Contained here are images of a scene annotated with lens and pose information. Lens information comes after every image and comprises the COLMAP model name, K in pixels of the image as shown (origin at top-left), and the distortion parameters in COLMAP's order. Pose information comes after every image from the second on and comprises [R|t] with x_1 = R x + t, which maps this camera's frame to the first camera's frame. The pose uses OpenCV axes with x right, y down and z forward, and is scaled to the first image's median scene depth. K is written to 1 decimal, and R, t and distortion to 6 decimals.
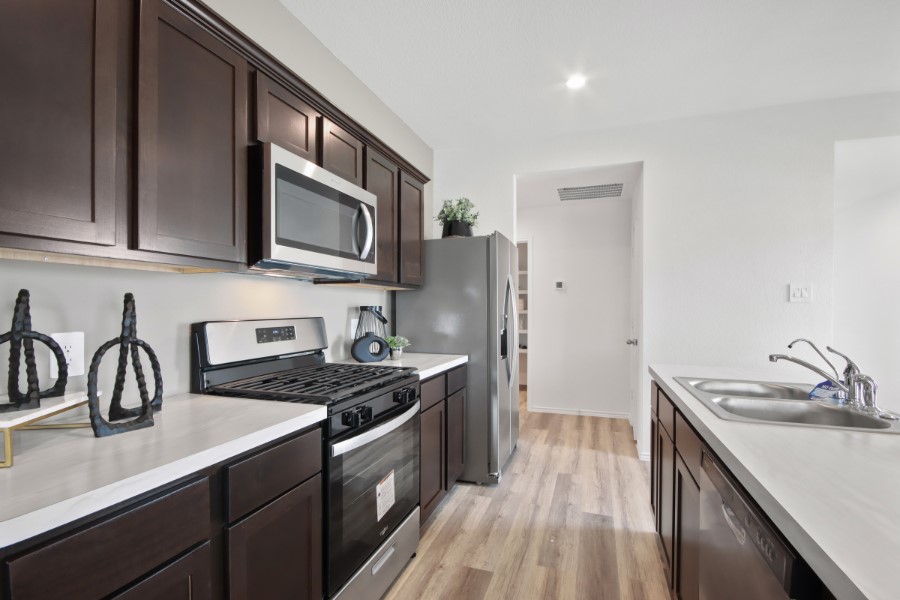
lens RADIAL K [[422.7, 0, 447.3], [0, 422.7, 302.0], [0, 0, 1]] dist [-0.004013, 0.000287]
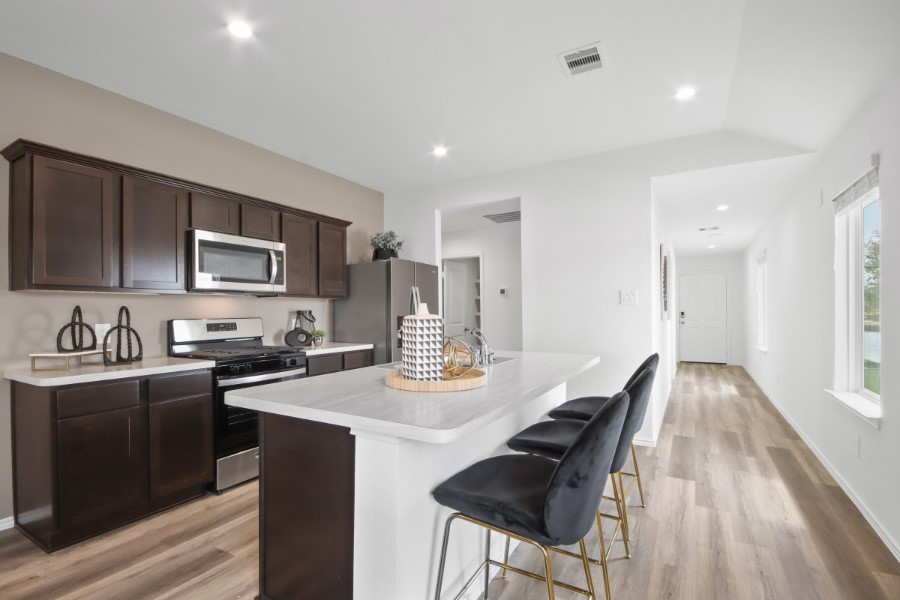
lens RADIAL K [[422.7, 0, 453.9], [0, 422.7, 306.1], [0, 0, 1]] dist [-0.004013, 0.000287]
pose [[0.981420, -0.010020, -0.191612, 0.831017], [0.010936, 0.999933, 0.003725, -0.007591], [0.191562, -0.005752, 0.981464, -0.519200]]
